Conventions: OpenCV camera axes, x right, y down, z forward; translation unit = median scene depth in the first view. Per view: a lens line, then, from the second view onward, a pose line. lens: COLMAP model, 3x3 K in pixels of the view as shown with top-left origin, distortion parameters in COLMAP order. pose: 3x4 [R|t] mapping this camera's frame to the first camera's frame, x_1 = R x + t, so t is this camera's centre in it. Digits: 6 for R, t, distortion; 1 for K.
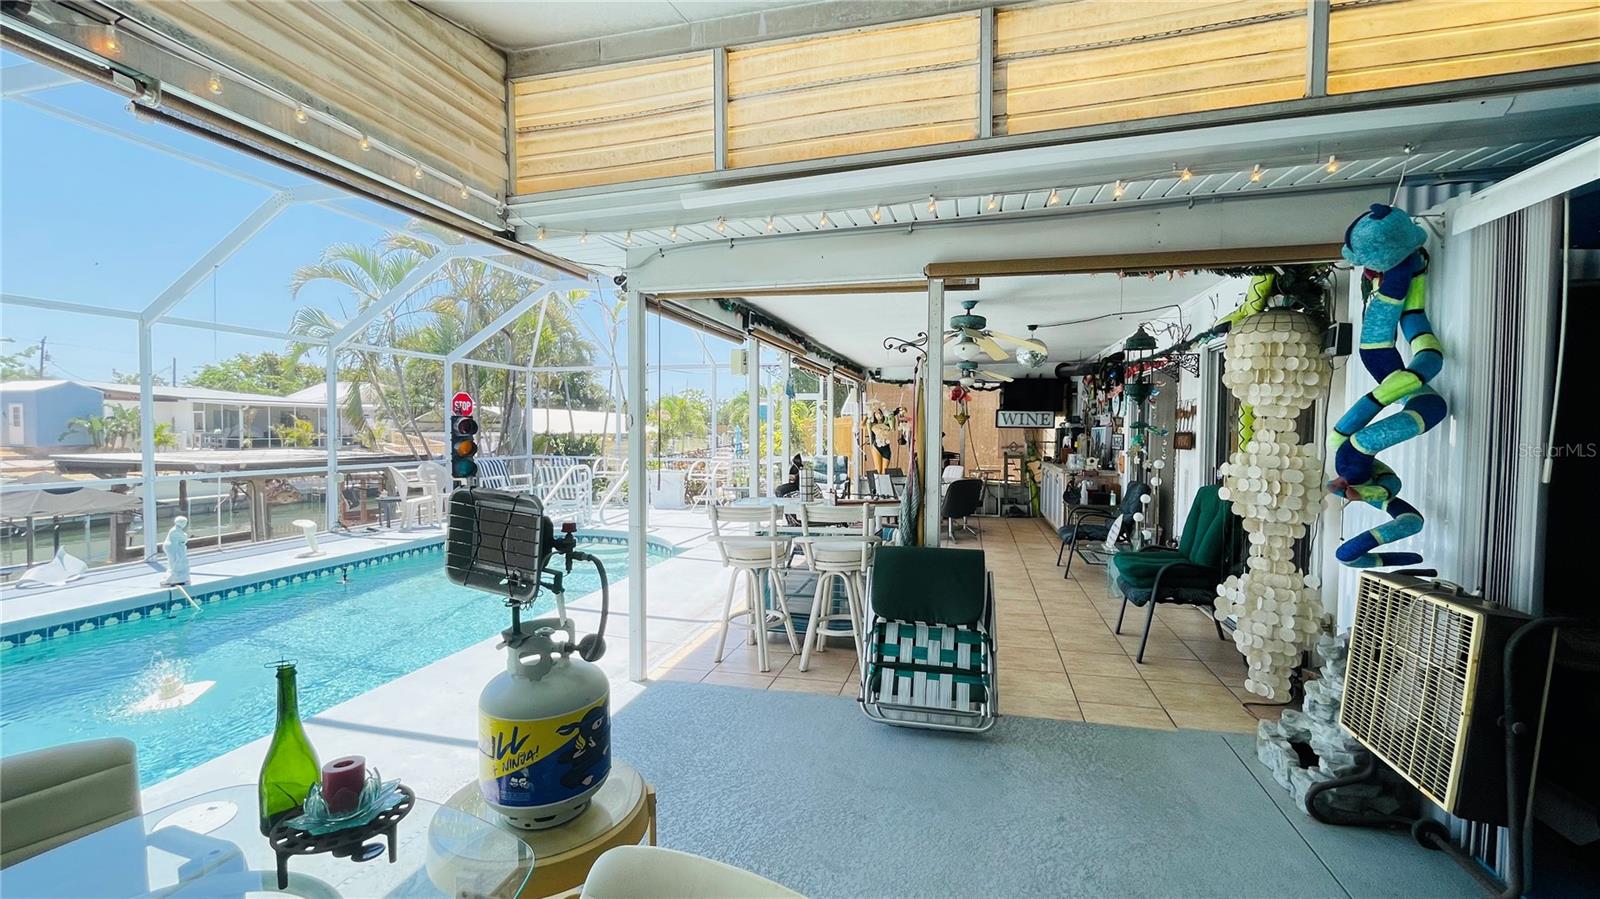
lens RADIAL K [[653.6, 0, 795.5], [0, 653.6, 449.4], [0, 0, 1]] dist [-0.002167, 0.000413]
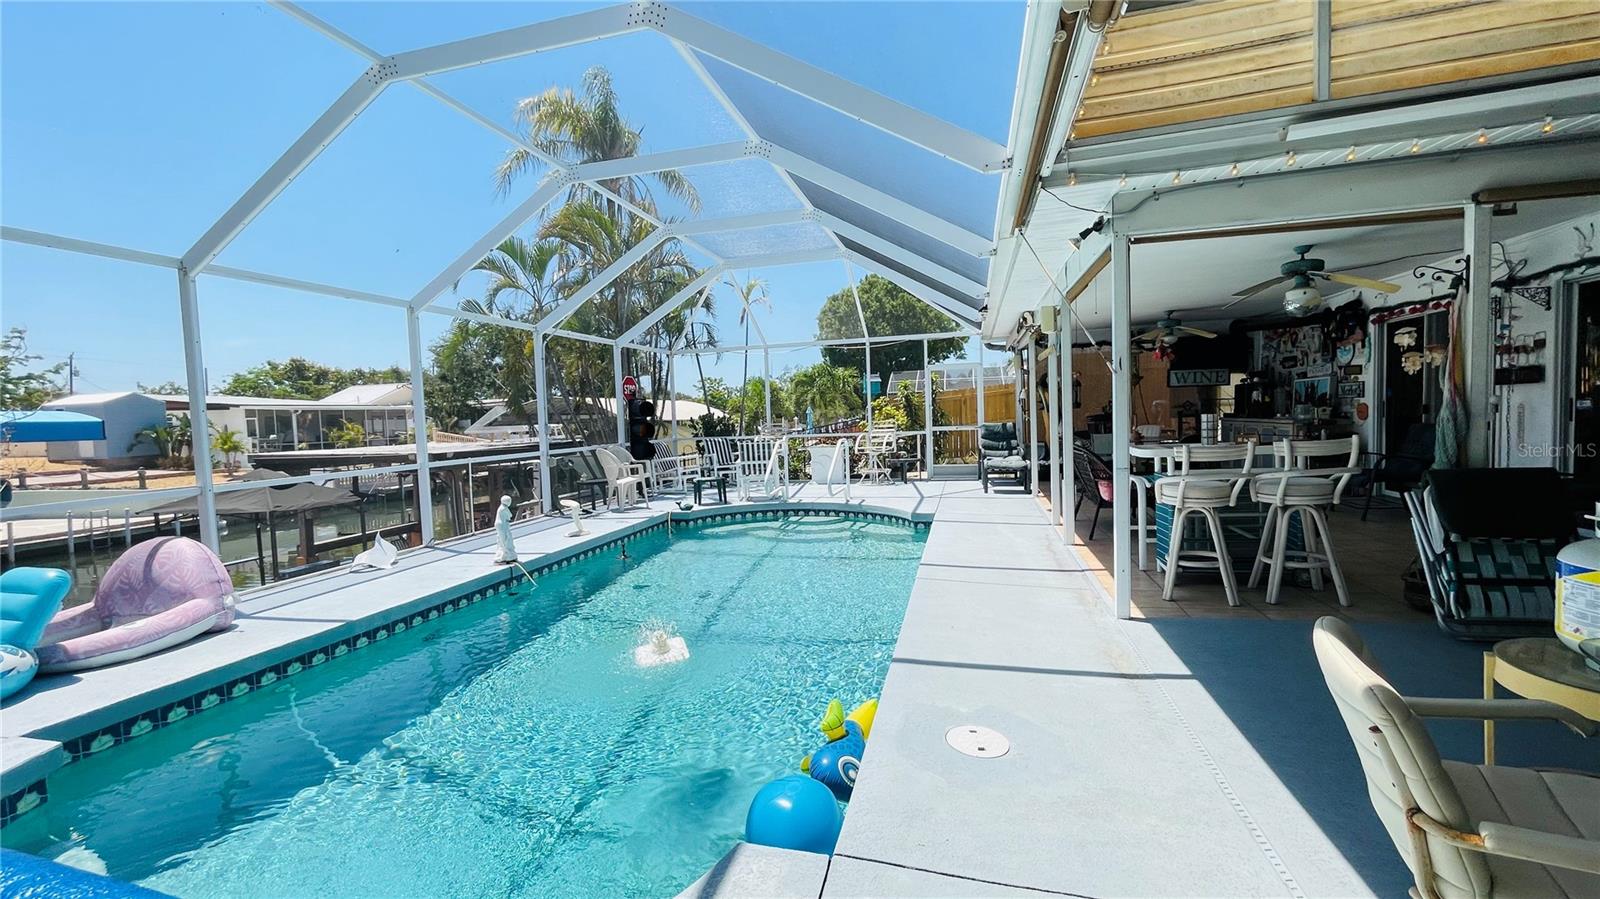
lens RADIAL K [[653.6, 0, 792.5], [0, 653.6, 449.9], [0, 0, 1]] dist [-0.002167, 0.000413]
pose [[0.999066, -0.042926, -0.004953, -0.506506], [0.043025, 0.998833, 0.021964, 0.030034], [0.004004, -0.022157, 0.999746, -0.015296]]
